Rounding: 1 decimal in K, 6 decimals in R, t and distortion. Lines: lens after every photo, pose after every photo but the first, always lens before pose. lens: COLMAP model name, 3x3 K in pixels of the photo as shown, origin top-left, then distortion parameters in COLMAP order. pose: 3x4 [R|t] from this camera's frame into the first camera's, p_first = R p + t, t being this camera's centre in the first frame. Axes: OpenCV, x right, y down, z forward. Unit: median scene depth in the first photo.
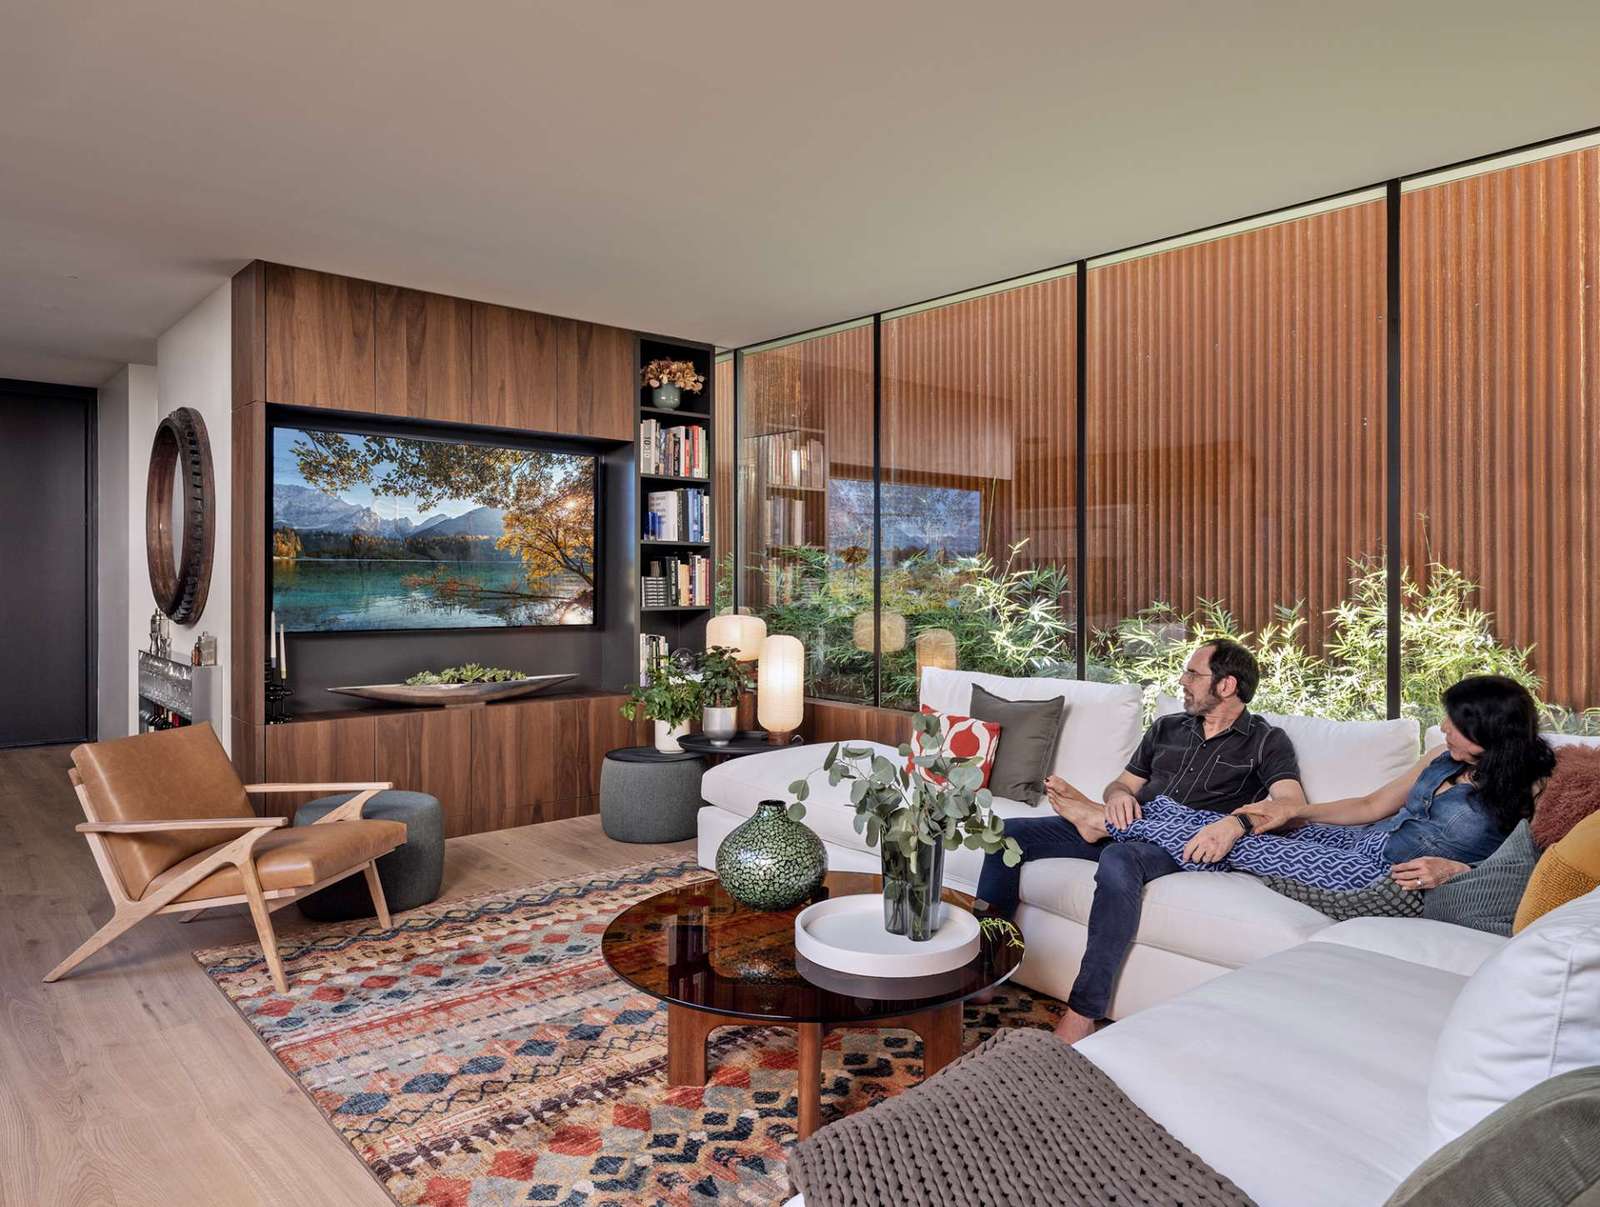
lens RADIAL K [[1054.4, 0, 841.2], [0, 1054.4, 580.5], [0, 0, 1]] dist [0.003088, 0.000632]
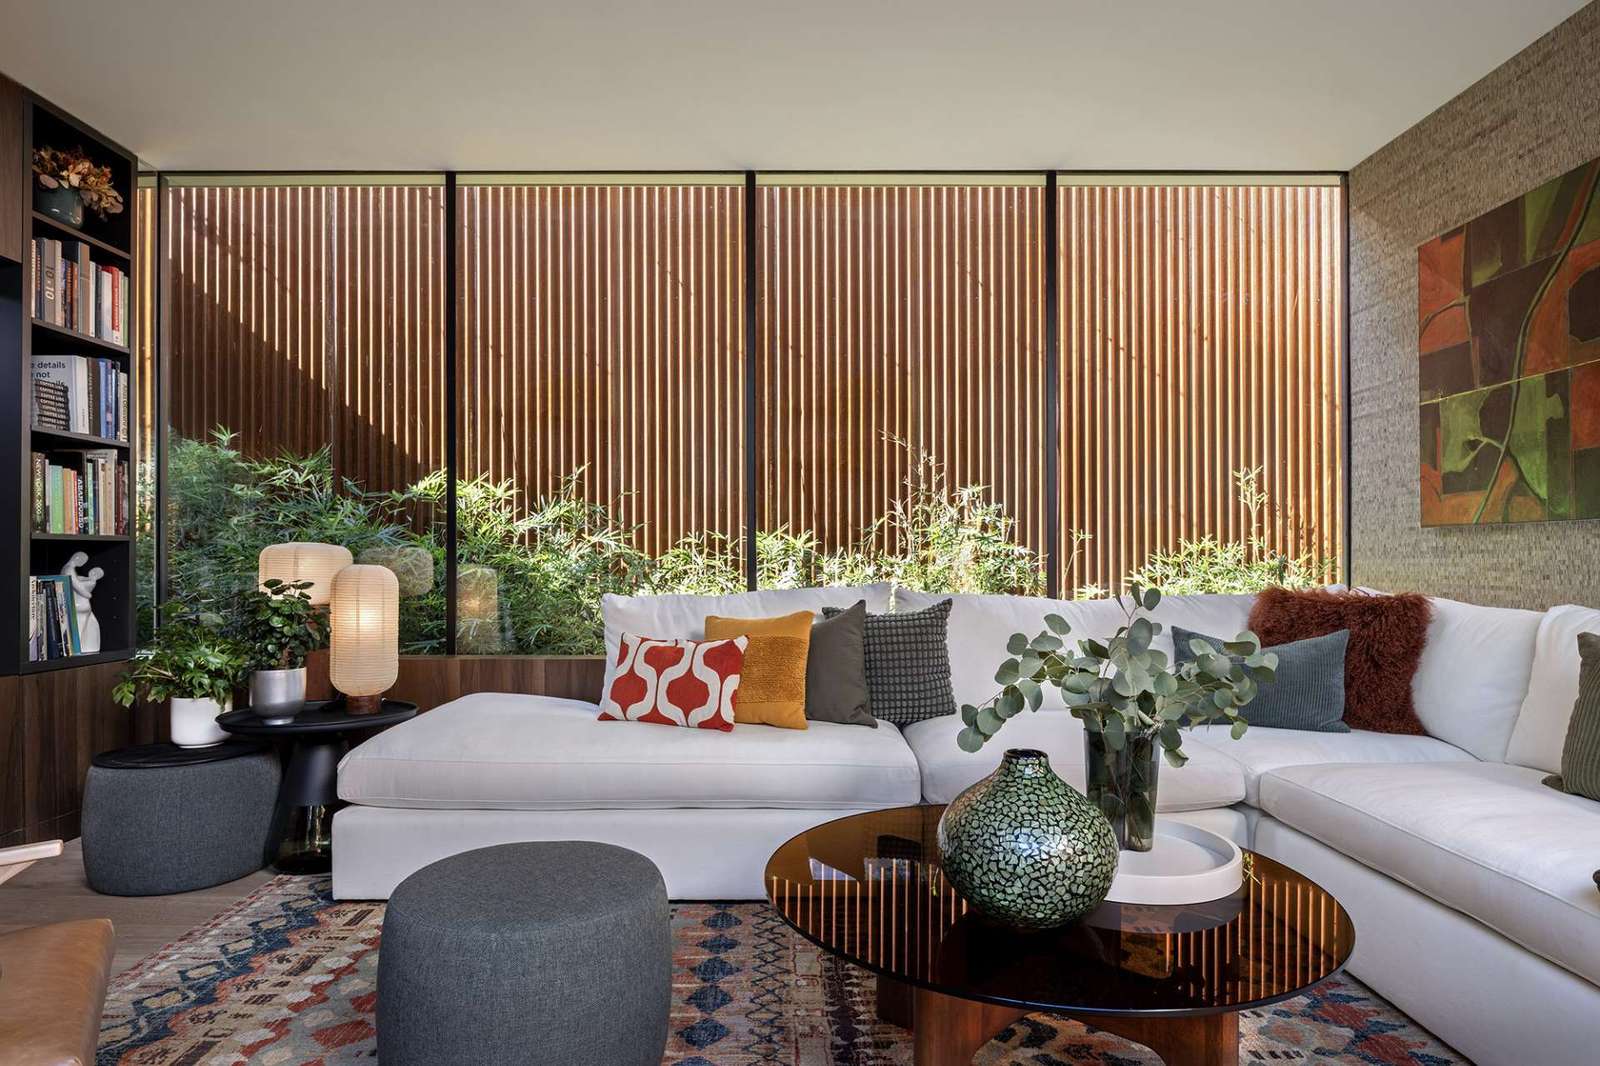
lens RADIAL K [[911.9, 0, 770.7], [0, 911.9, 552.5], [0, 0, 1]] dist [0.001717, 0.000509]
pose [[0.671906, 0.001964, 0.740634, -0.403885], [0.008347, 0.999913, -0.010224, 0.062995], [-0.740589, 0.013051, 0.671831, 0.431569]]
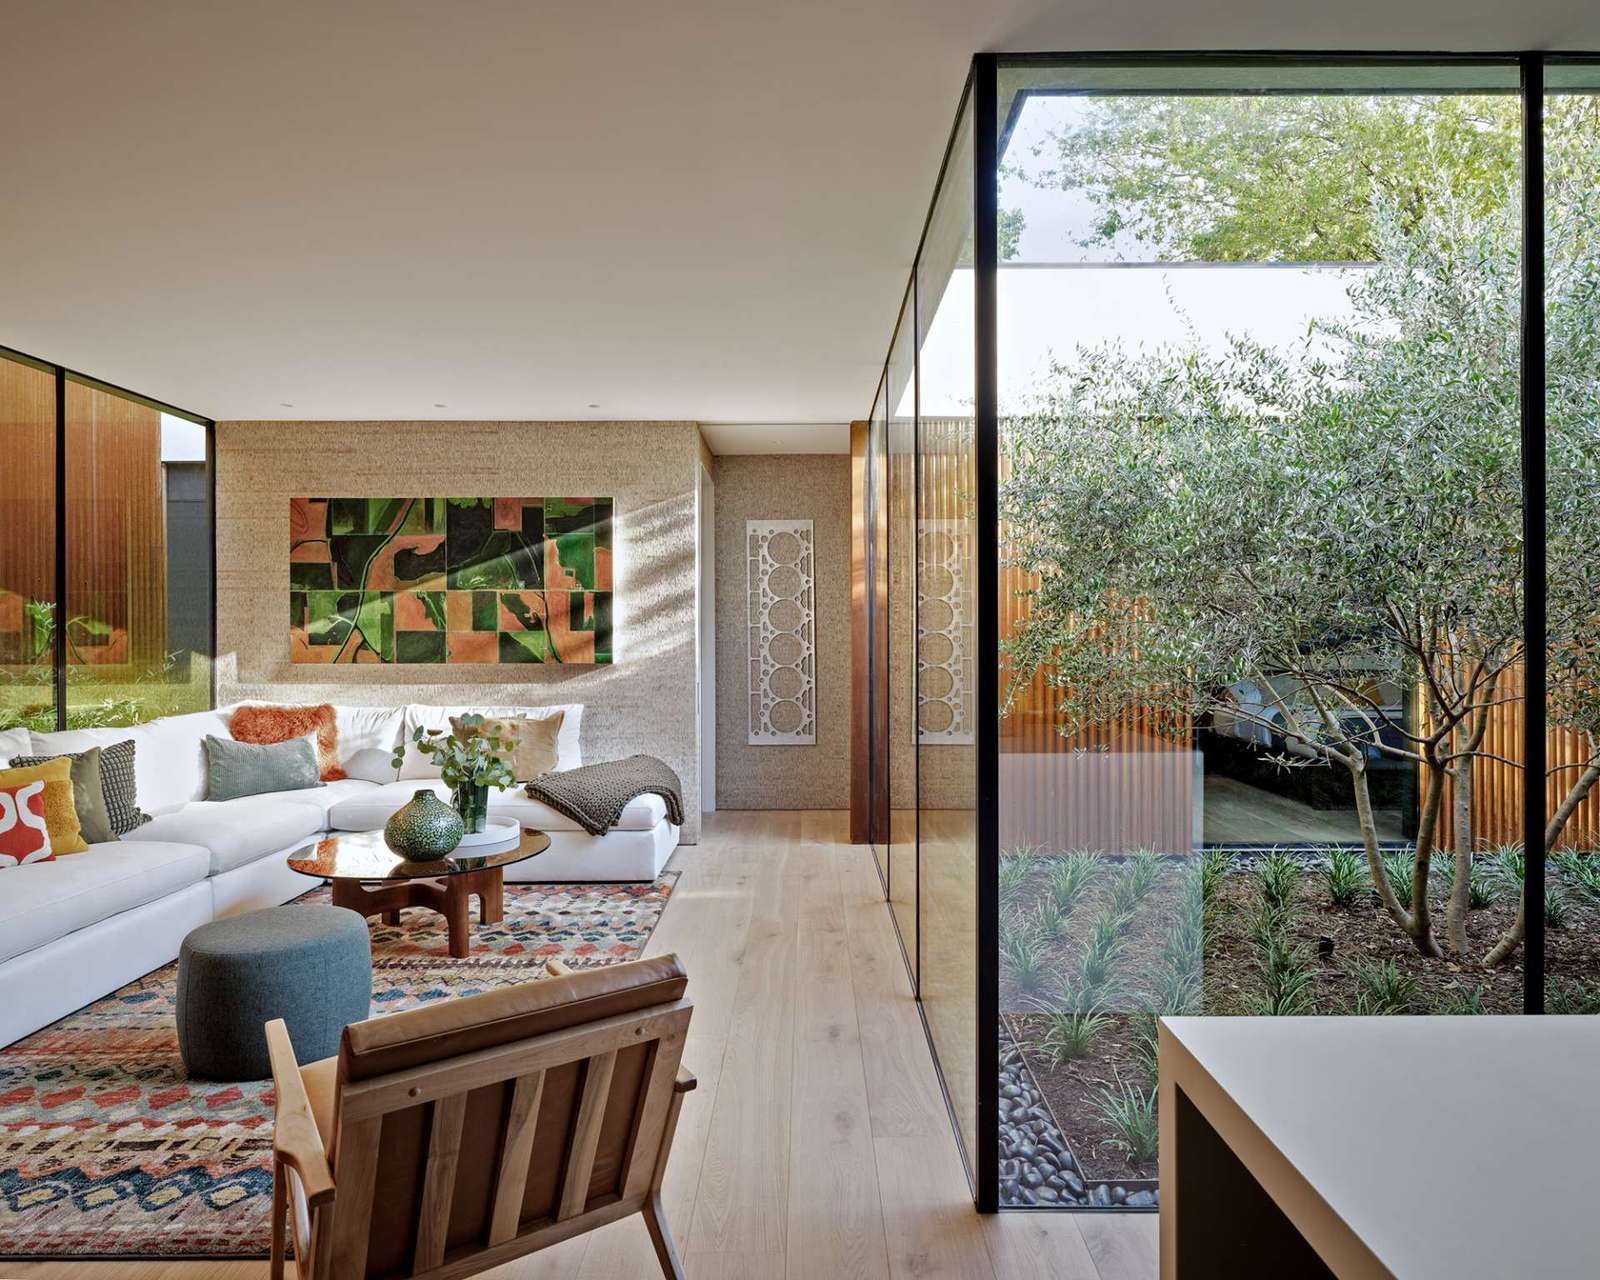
lens RADIAL K [[960.8, 0, 803.3], [0, 960.8, 608.4], [0, 0, 1]] dist [-0.001805, -0.001977]
pose [[-0.738313, 0.015286, 0.674285, -0.956169], [0.006937, 0.999862, -0.015071, -0.016978], [-0.674423, -0.006450, -0.738317, 1.085382]]
